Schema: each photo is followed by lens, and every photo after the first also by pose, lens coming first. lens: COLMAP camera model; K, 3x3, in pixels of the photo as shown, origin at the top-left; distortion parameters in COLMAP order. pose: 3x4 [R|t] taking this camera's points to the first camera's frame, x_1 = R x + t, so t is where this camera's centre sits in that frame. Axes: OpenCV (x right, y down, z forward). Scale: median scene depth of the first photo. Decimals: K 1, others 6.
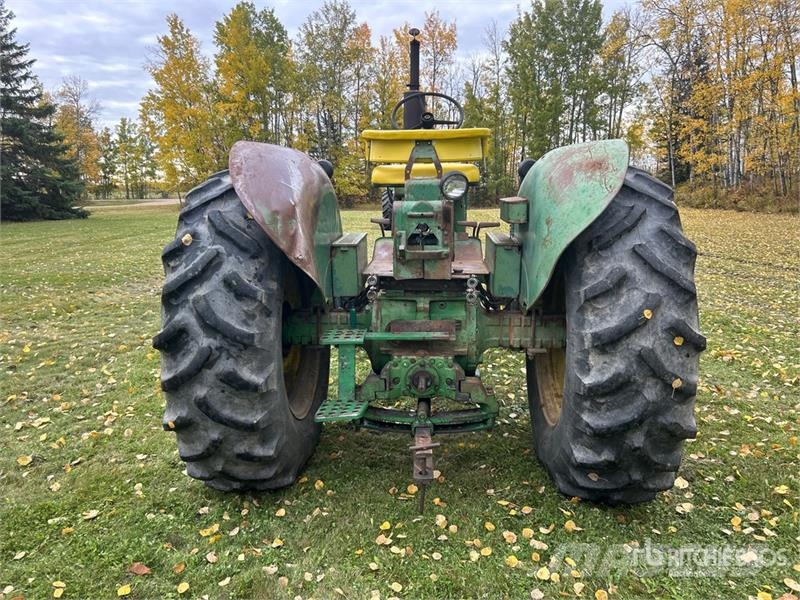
lens RADIAL K [[601.1, 0, 400.0], [0, 601.1, 300.0], [0, 0, 1]] dist [0.040333, -0.029218]
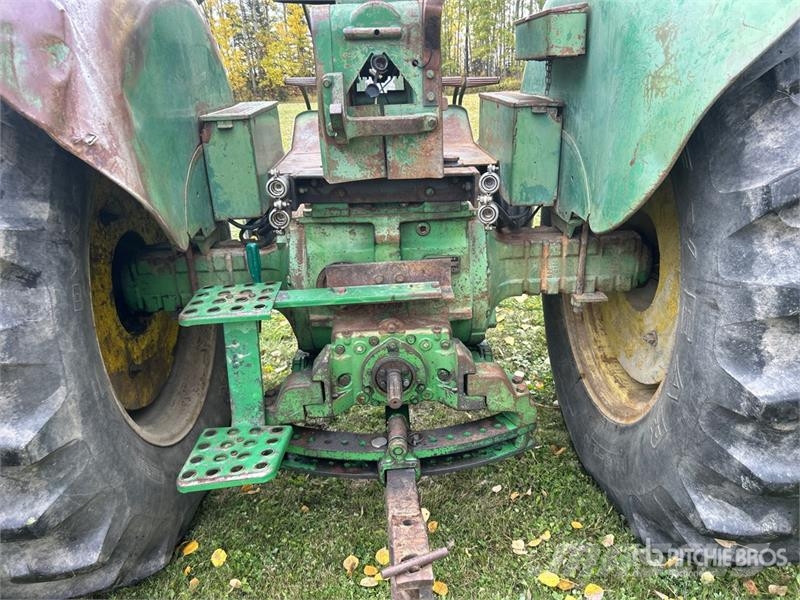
lens RADIAL K [[601.1, 0, 400.0], [0, 601.1, 300.0], [0, 0, 1]] dist [0.040333, -0.029218]
pose [[0.994864, -0.062892, 0.079315, 0.005317], [0.048799, 0.984485, 0.168544, -0.019917], [-0.088684, -0.163808, 0.982498, 0.494150]]
